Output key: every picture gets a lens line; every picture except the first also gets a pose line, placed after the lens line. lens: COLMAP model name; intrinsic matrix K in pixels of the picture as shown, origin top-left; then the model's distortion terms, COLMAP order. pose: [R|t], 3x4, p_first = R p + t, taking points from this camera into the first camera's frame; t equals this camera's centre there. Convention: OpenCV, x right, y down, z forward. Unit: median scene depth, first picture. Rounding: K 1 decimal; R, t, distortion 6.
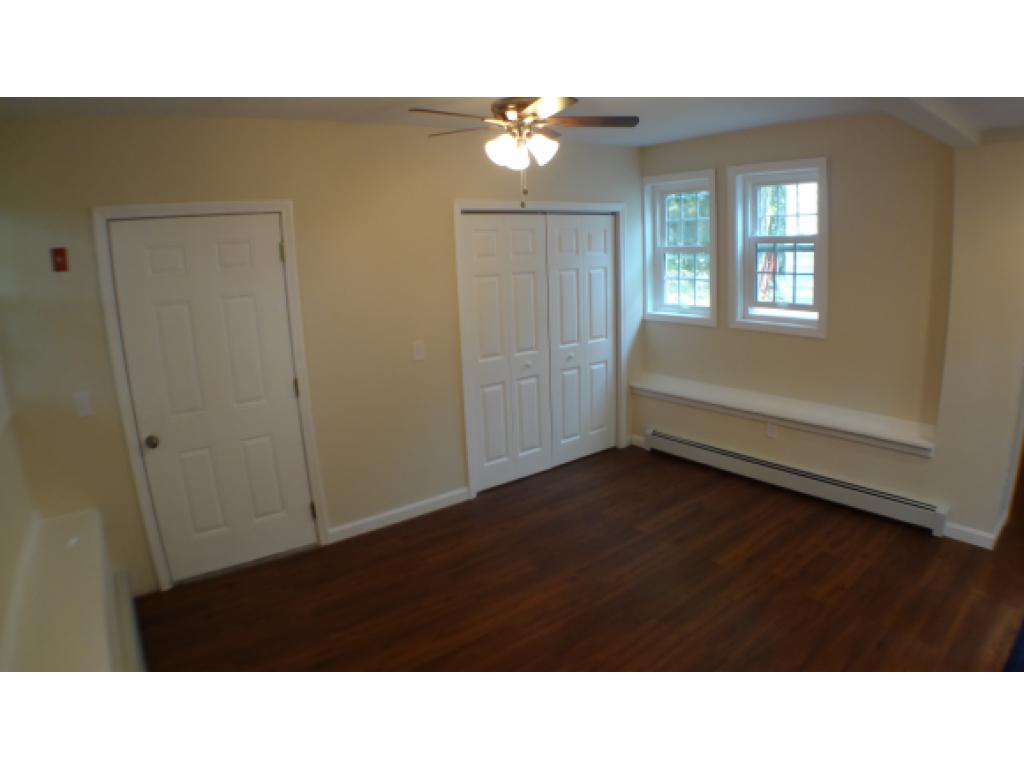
lens RADIAL K [[608.0, 0, 524.0], [0, 608.0, 386.0], [0, 0, 1]] dist [-0.196802, 0.045627]
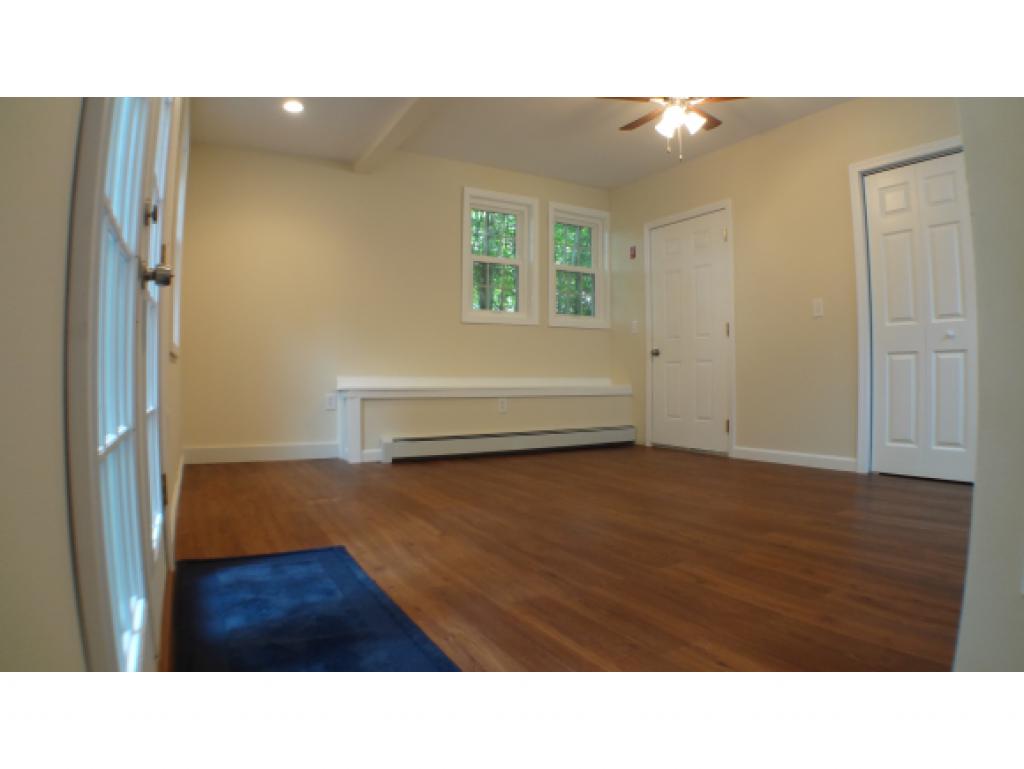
lens RADIAL K [[608.0, 0, 524.0], [0, 608.0, 386.0], [0, 0, 1]] dist [-0.196802, 0.045627]
pose [[-0.132266, 0.045871, -0.990152, 0.990056], [-0.212049, 0.974493, 0.073471, 0.120759], [0.968267, 0.219679, -0.119166, 0.685117]]
